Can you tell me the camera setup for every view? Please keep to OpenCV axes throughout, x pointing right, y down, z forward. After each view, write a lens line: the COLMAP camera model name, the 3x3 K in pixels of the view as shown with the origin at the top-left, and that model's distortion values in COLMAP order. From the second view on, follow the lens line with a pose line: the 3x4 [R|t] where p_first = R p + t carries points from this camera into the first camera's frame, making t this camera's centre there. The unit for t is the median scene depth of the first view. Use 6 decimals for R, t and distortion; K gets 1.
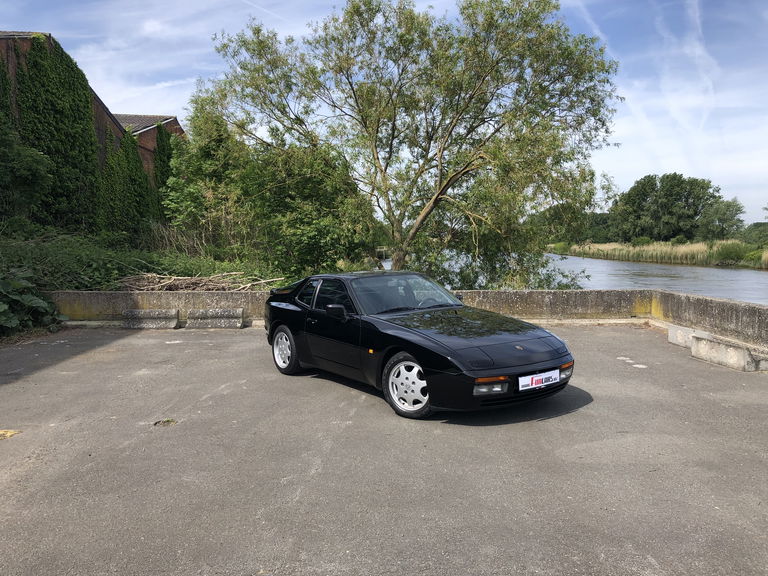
lens RADIAL K [[629.7, 0, 394.9], [0, 629.7, 273.3], [0, 0, 1]] dist [0.026512, -0.016236]
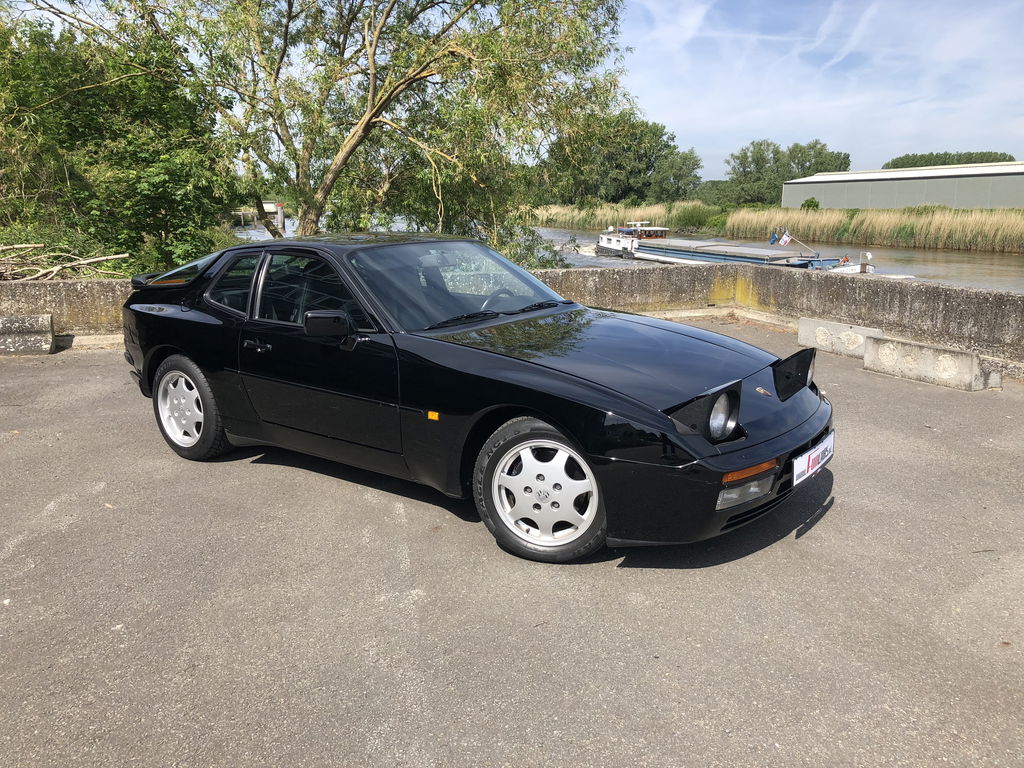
lens RADIAL K [[839.6, 0, 522.1], [0, 839.6, 367.5], [0, 0, 1]] dist [0.026512, -0.016236]
pose [[0.954586, -0.053879, 0.293023, -0.050733], [0.011479, 0.989433, 0.144536, 0.002014], [-0.297715, -0.134609, 0.945117, 0.145288]]
